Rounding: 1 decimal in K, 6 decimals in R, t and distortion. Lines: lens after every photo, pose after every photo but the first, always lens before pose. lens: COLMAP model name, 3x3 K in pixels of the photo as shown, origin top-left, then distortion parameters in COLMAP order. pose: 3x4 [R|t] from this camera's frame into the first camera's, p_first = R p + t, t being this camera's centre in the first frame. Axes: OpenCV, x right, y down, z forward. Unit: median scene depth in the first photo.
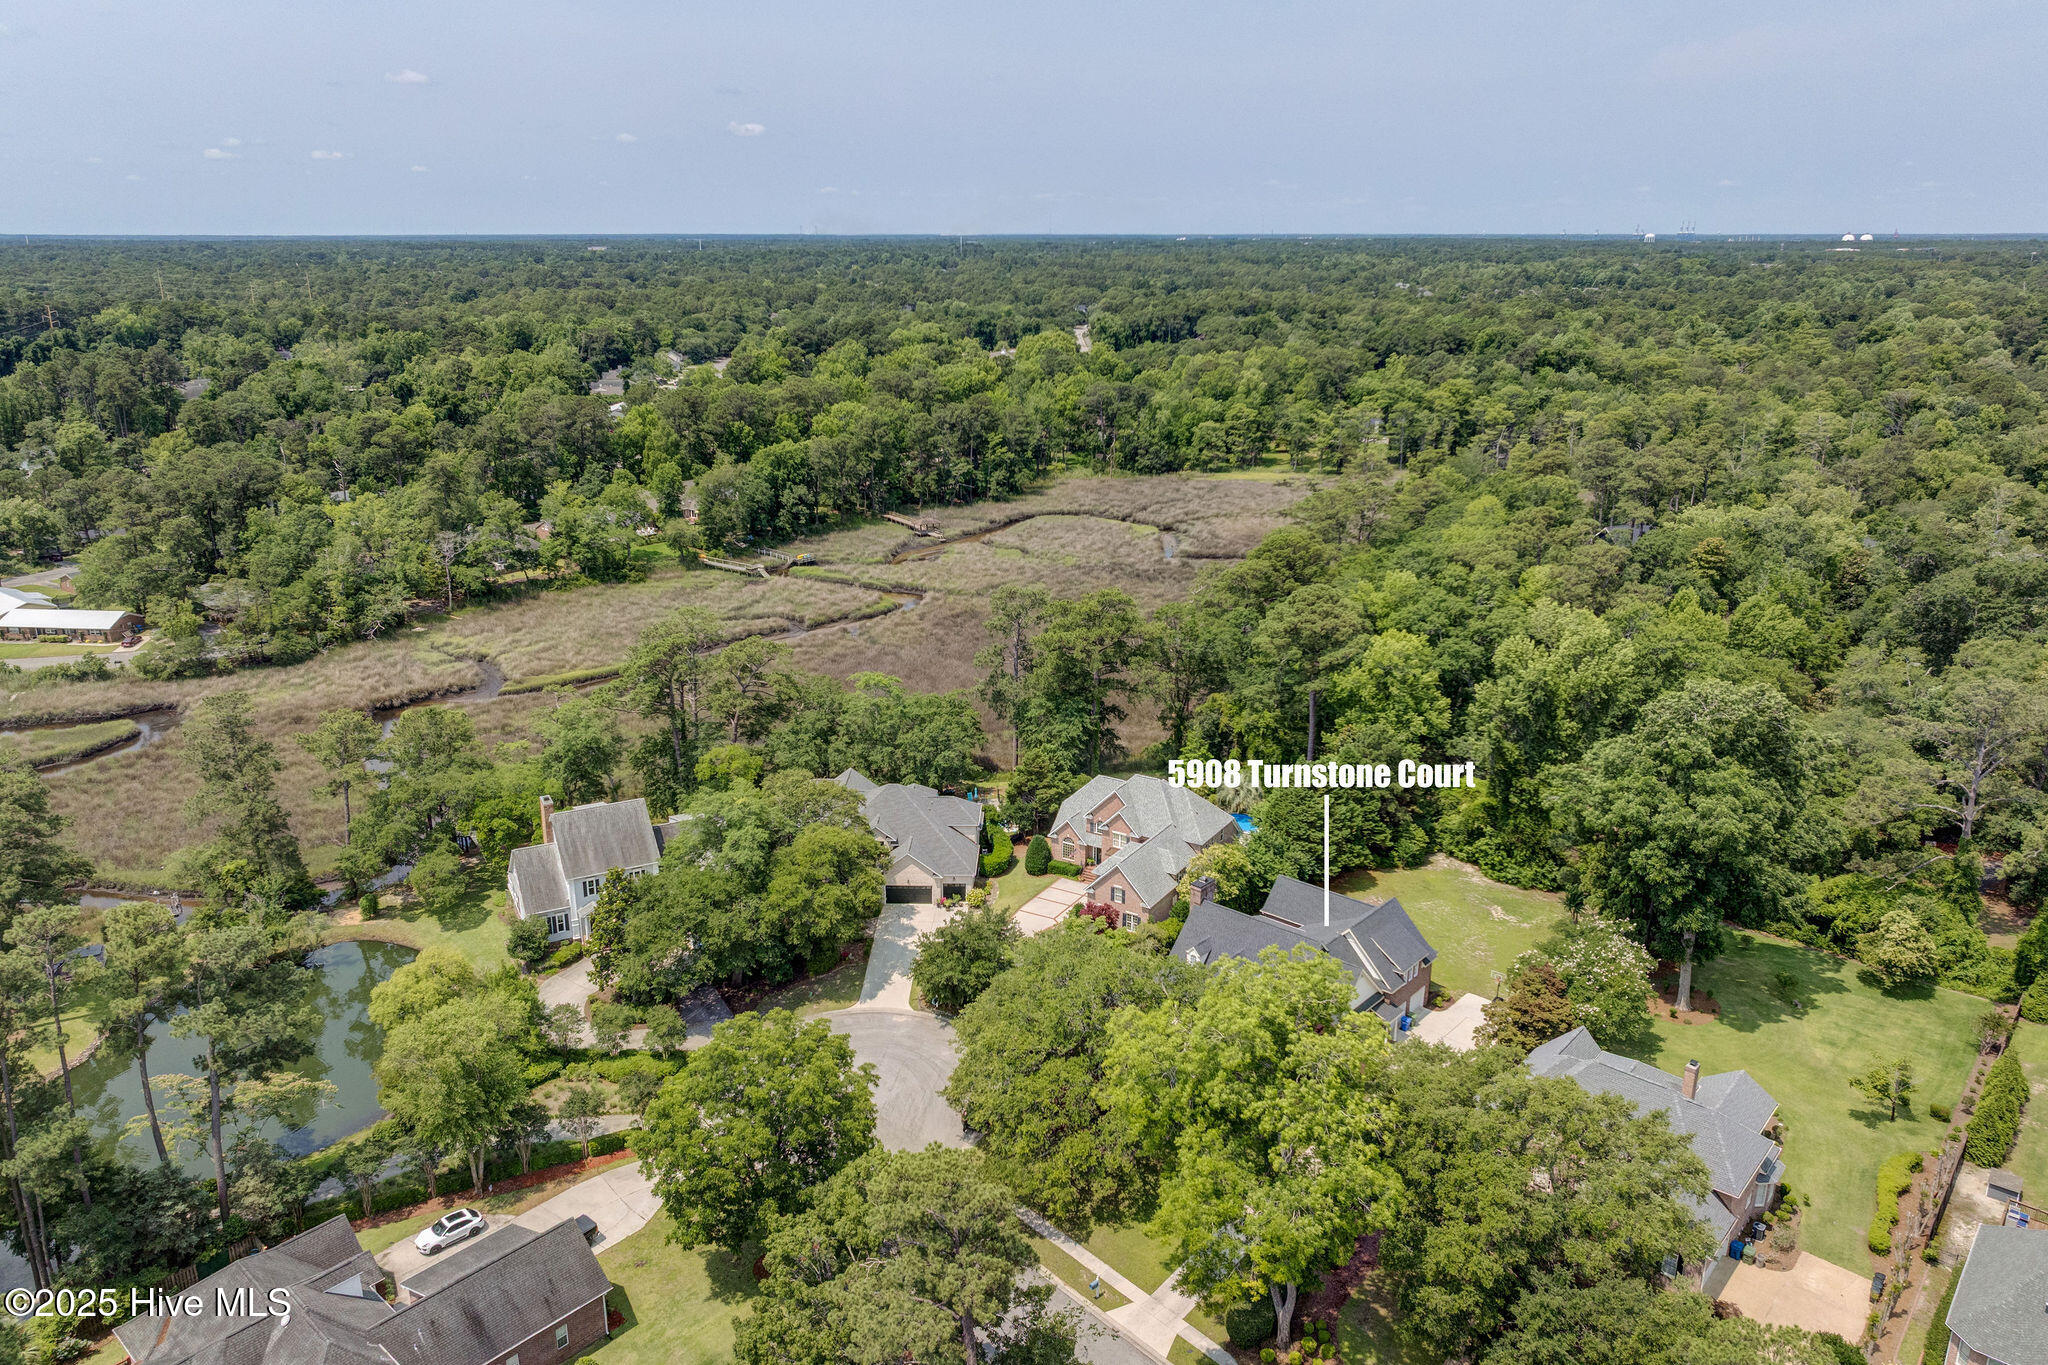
lens RADIAL K [[1440.5, 0, 1025.1], [0, 1440.5, 681.5], [0, 0, 1]] dist [0.013889, -0.003898]
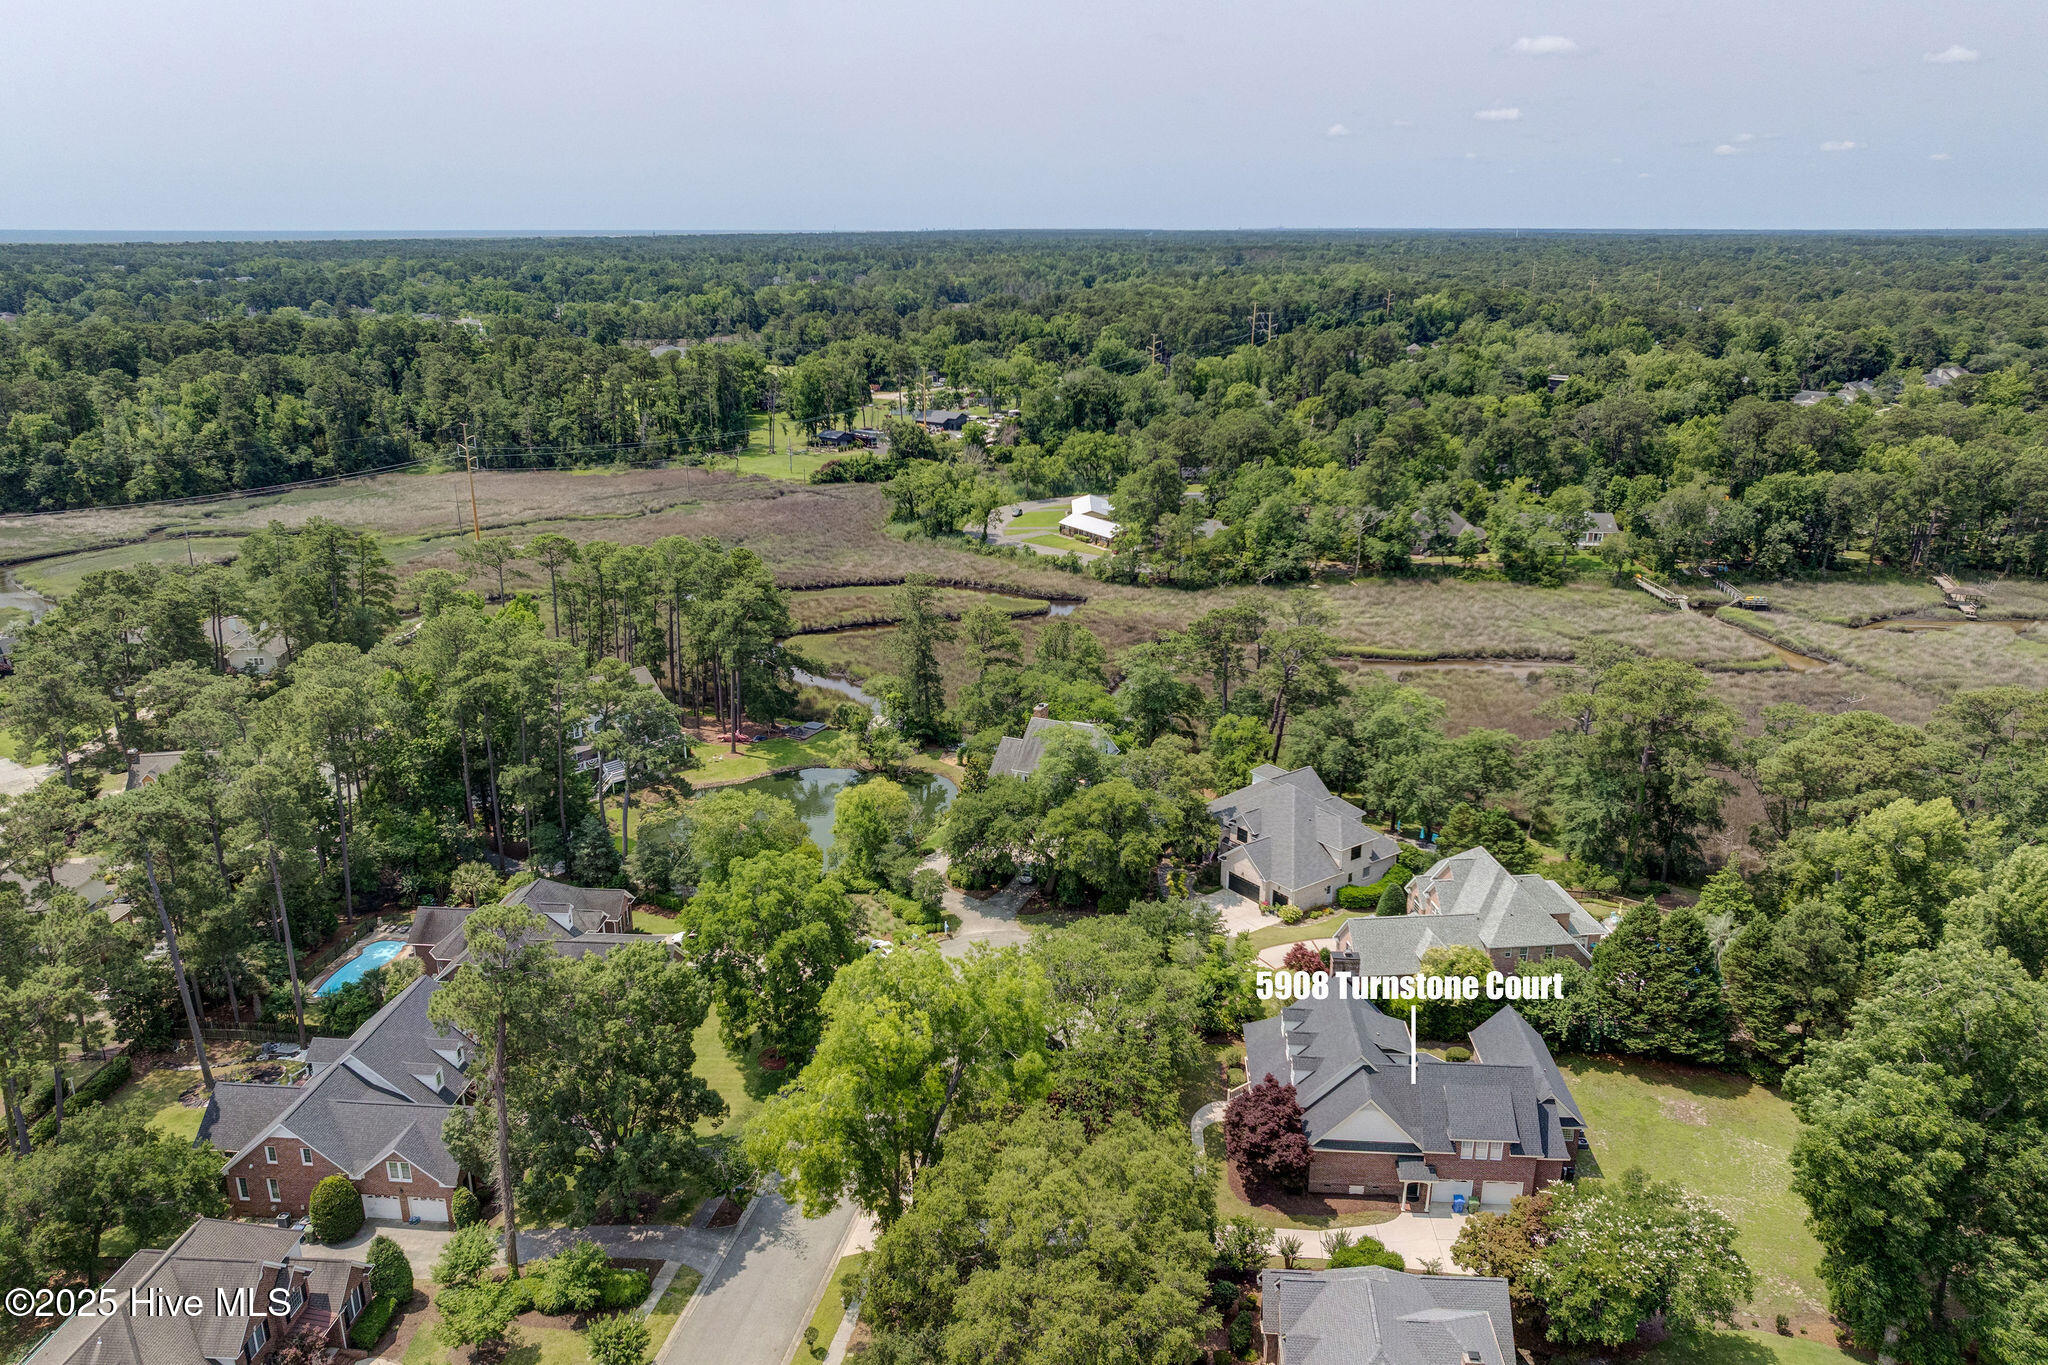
lens RADIAL K [[1440.5, 0, 1022.2], [0, 1440.5, 686.5], [0, 0, 1]] dist [0.013889, -0.003898]
pose [[0.585898, 0.243236, -0.773020, 0.226646], [-0.237190, 0.963591, 0.123426, -0.030417], [0.774896, 0.111038, 0.622260, 0.084567]]
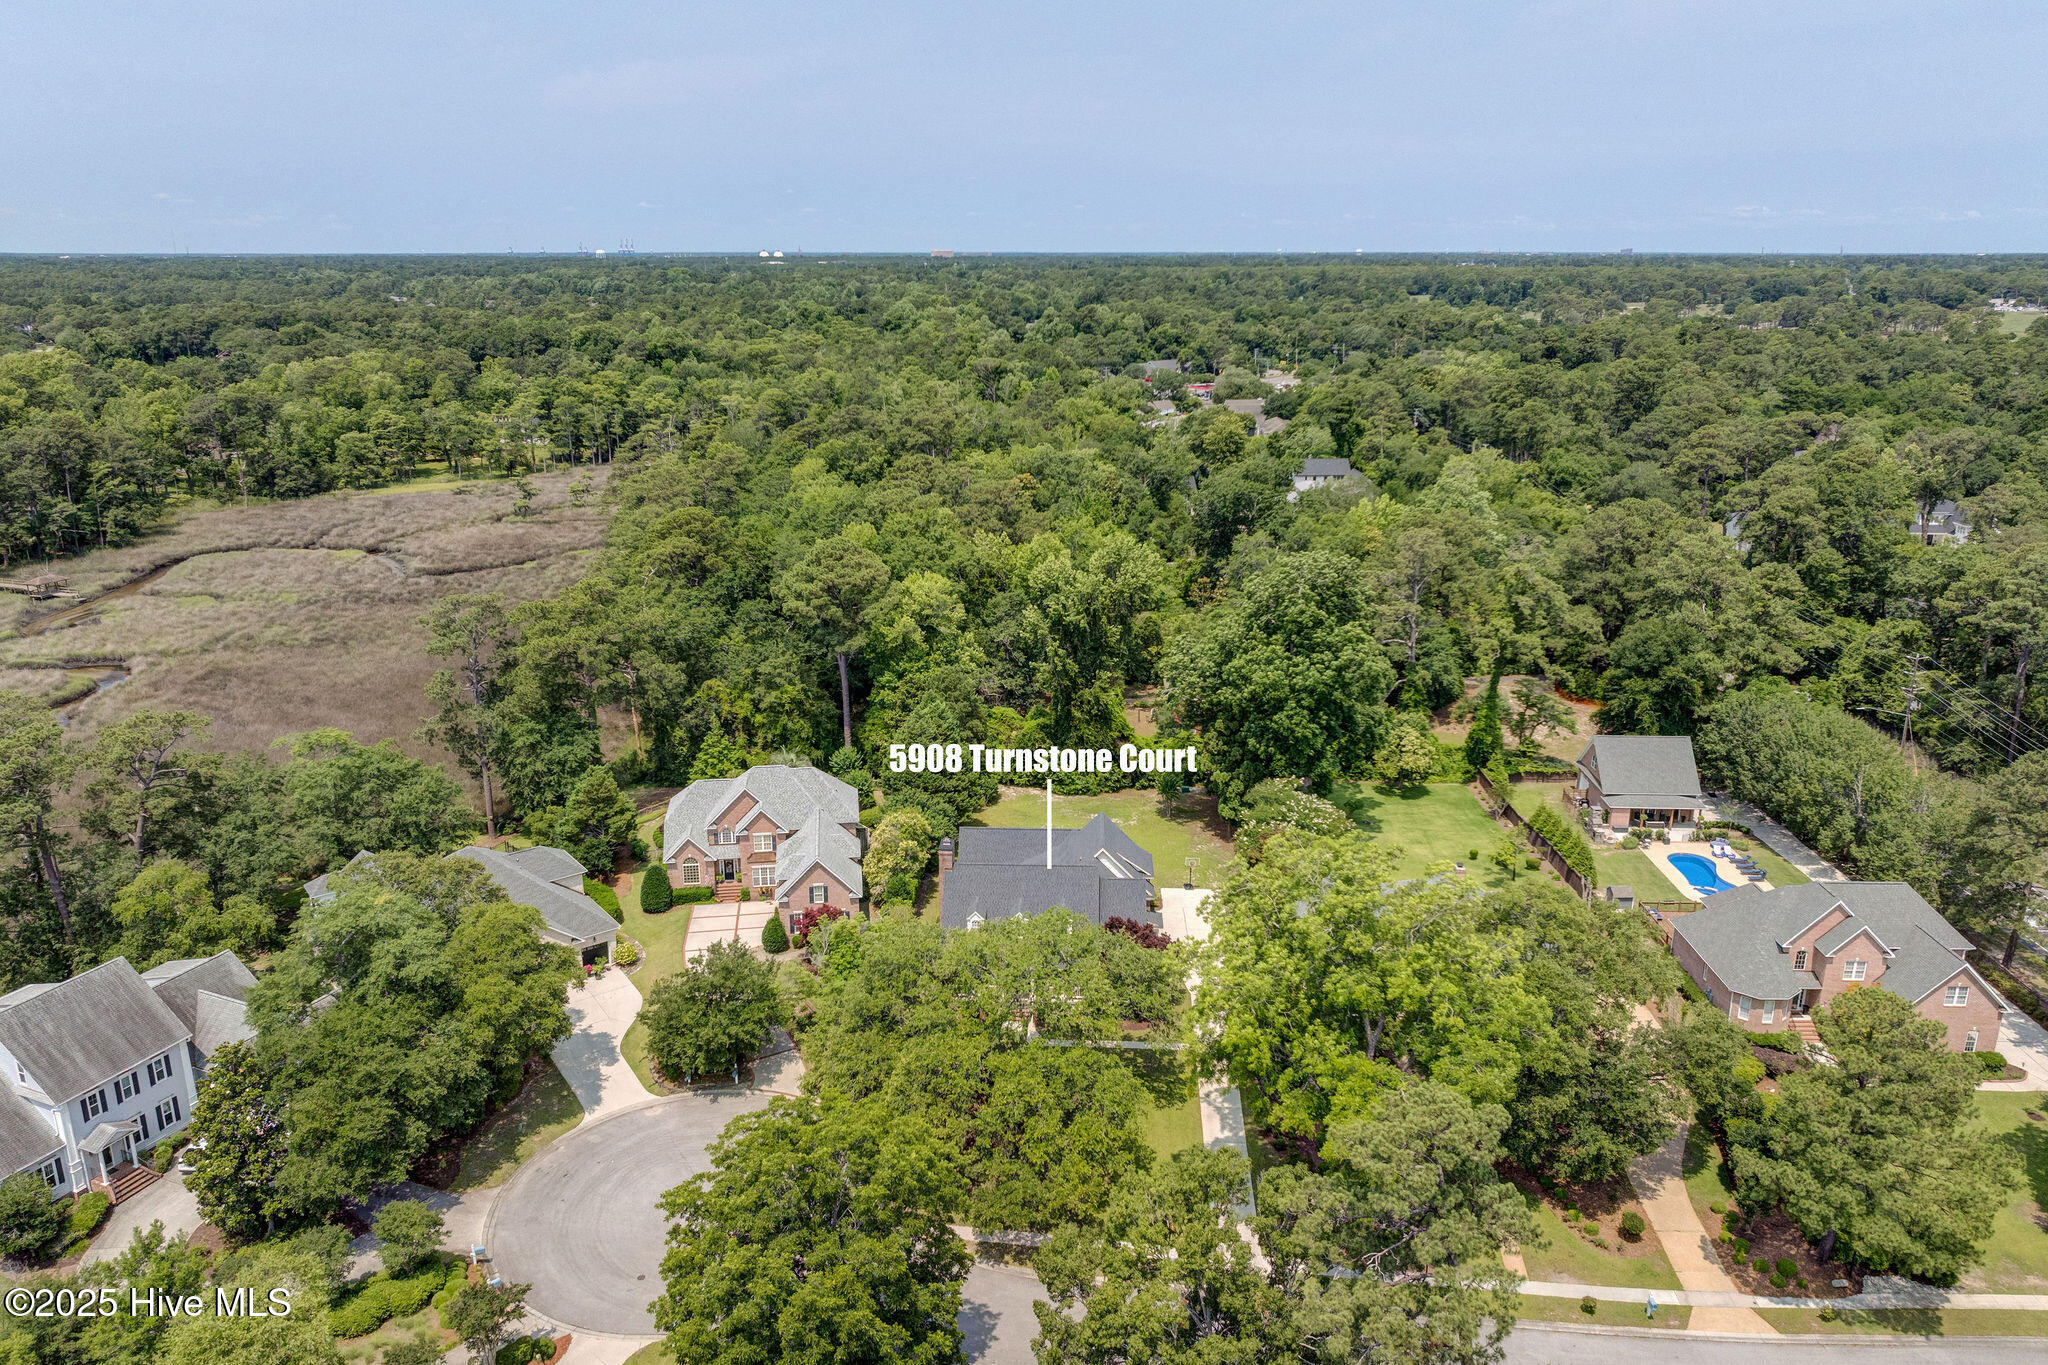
lens RADIAL K [[1440.5, 0, 1024.5], [0, 1440.5, 678.3], [0, 0, 1]] dist [0.013889, -0.003898]
pose [[0.784250, -0.180463, 0.593621, -0.120056], [0.188122, 0.980889, 0.049660, -0.000280], [-0.591238, 0.072727, 0.803211, 0.075756]]
